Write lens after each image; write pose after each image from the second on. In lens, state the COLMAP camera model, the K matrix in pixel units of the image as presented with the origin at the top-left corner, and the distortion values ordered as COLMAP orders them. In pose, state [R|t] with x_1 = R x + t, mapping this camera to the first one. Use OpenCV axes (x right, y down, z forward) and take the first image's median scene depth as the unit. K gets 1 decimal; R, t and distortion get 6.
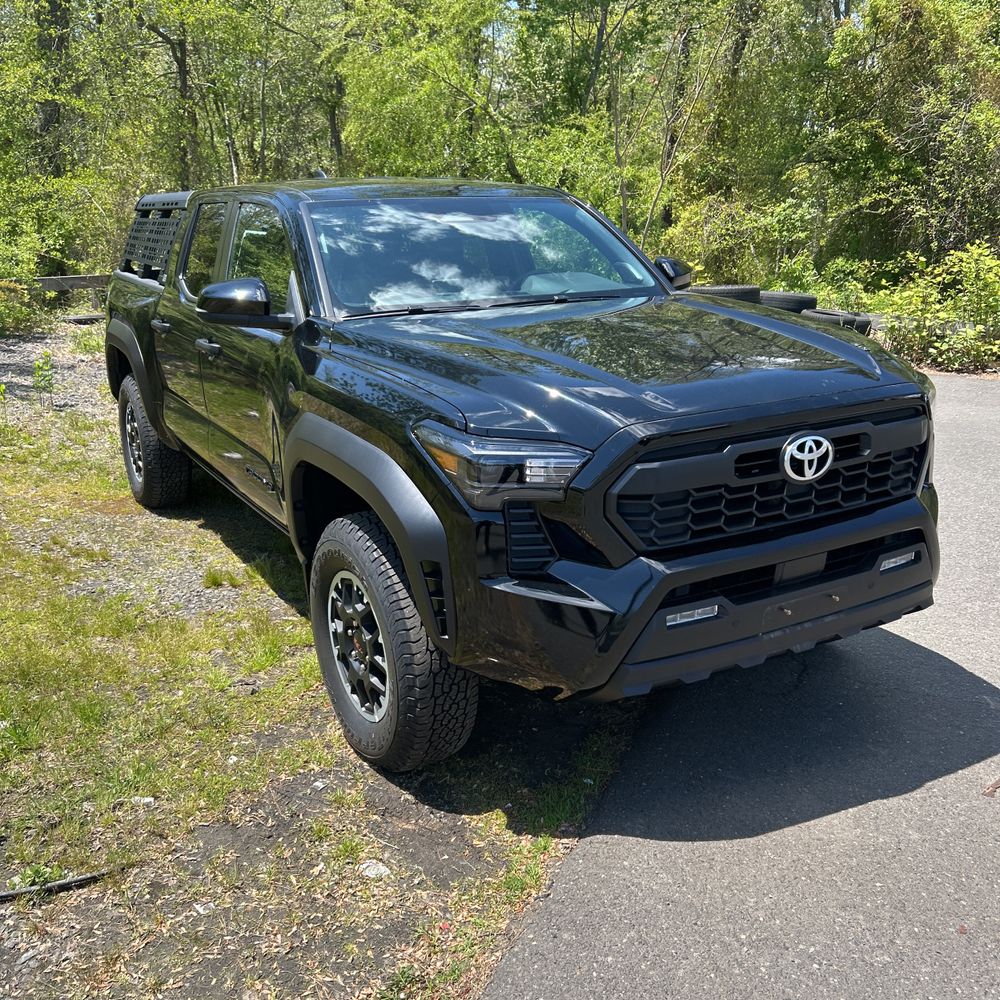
lens RADIAL K [[1019.6, 0, 489.1], [0, 1019.6, 509.5], [0, 0, 1]] dist [0.024311, 0.000000]
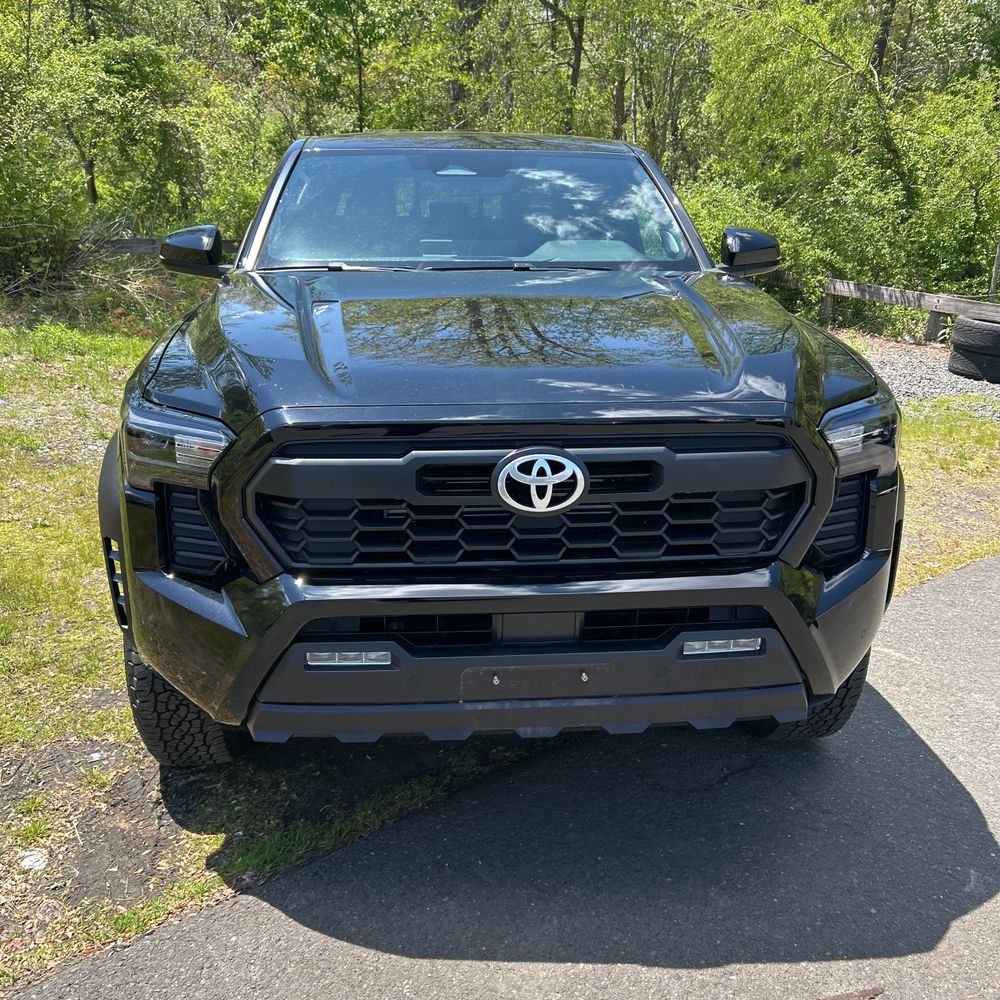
lens RADIAL K [[1019.6, 0, 499.7], [0, 1019.6, 483.3], [0, 0, 1]] dist [0.024311, 0.000000]
pose [[0.909684, 0.139683, -0.391106, 0.573403], [-0.141966, 0.989599, 0.023231, -0.062911], [0.390283, 0.034391, 0.920052, 0.302650]]
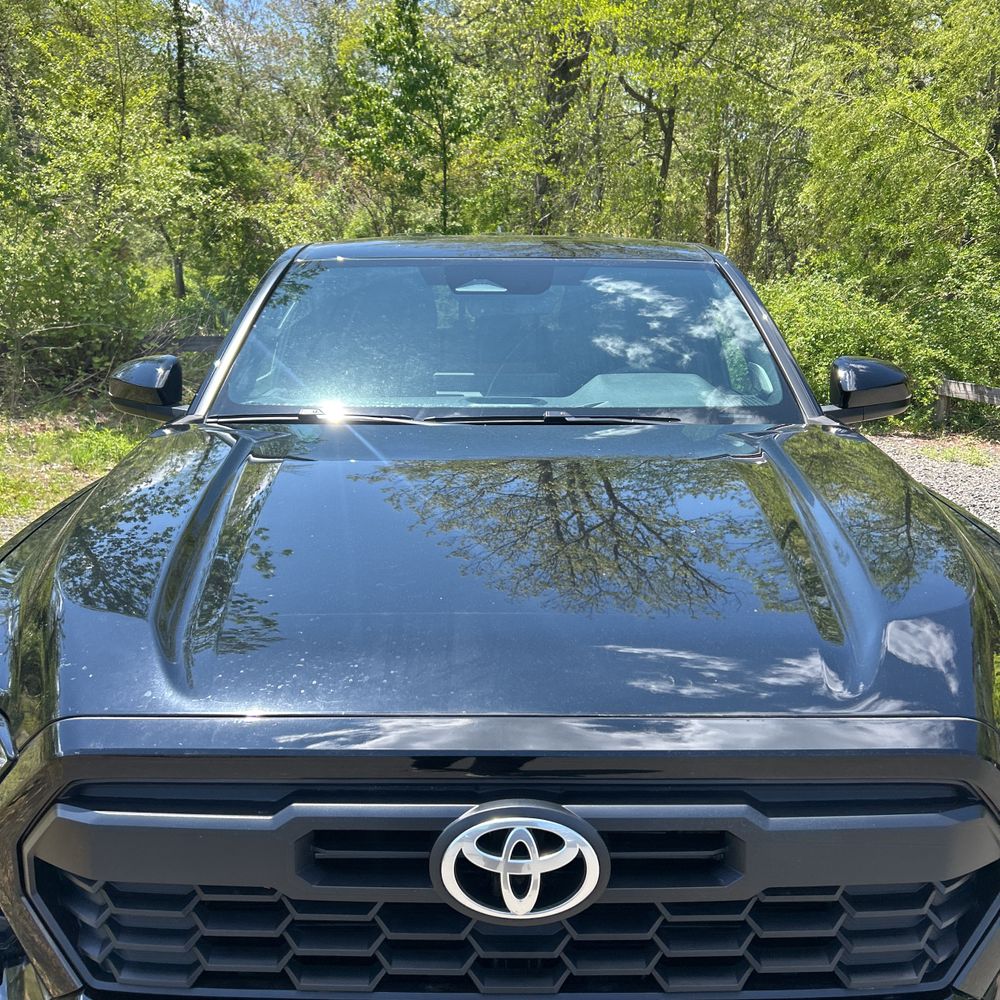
lens RADIAL K [[1019.6, 0, 503.3], [0, 1019.6, 491.1], [0, 0, 1]] dist [0.024311, 0.000000]
pose [[0.870225, 0.122929, -0.477070, 0.484089], [-0.159573, 0.986497, -0.036882, -0.184520], [0.466095, 0.108223, 0.878091, 0.611618]]
